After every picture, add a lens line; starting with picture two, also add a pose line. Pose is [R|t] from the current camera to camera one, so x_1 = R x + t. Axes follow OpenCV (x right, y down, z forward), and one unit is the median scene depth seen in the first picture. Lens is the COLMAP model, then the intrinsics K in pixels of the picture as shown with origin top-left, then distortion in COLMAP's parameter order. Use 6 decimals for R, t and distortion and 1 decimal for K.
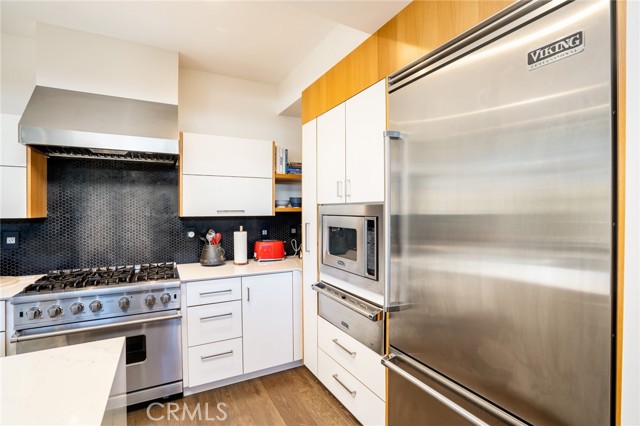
lens RADIAL K [[301.3, 0, 320.0], [0, 301.3, 213.0], [0, 0, 1]] dist [-0.022316, 0.000139]
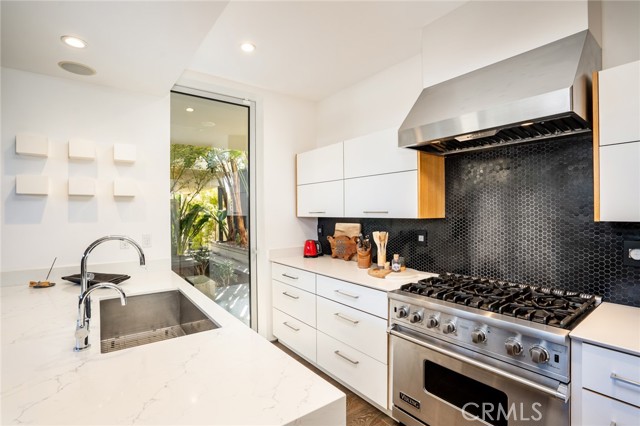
lens RADIAL K [[301.3, 0, 320.0], [0, 301.3, 213.0], [0, 0, 1]] dist [-0.022316, 0.000139]
pose [[0.160639, 0.002664, -0.987010, 0.004523], [-0.002376, 0.999995, 0.002312, -0.003180], [0.987010, 0.001973, 0.160644, 0.403118]]
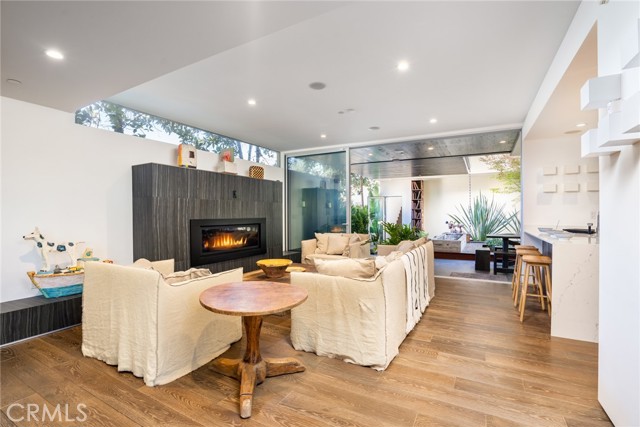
lens RADIAL K [[301.3, 0, 320.0], [0, 301.3, 213.5], [0, 0, 1]] dist [-0.022316, 0.000139]
pose [[-0.826385, 0.003079, -0.563097, 1.375374], [-0.001463, 0.999970, 0.007616, 0.076486], [0.563104, 0.007118, -0.826356, 0.483344]]
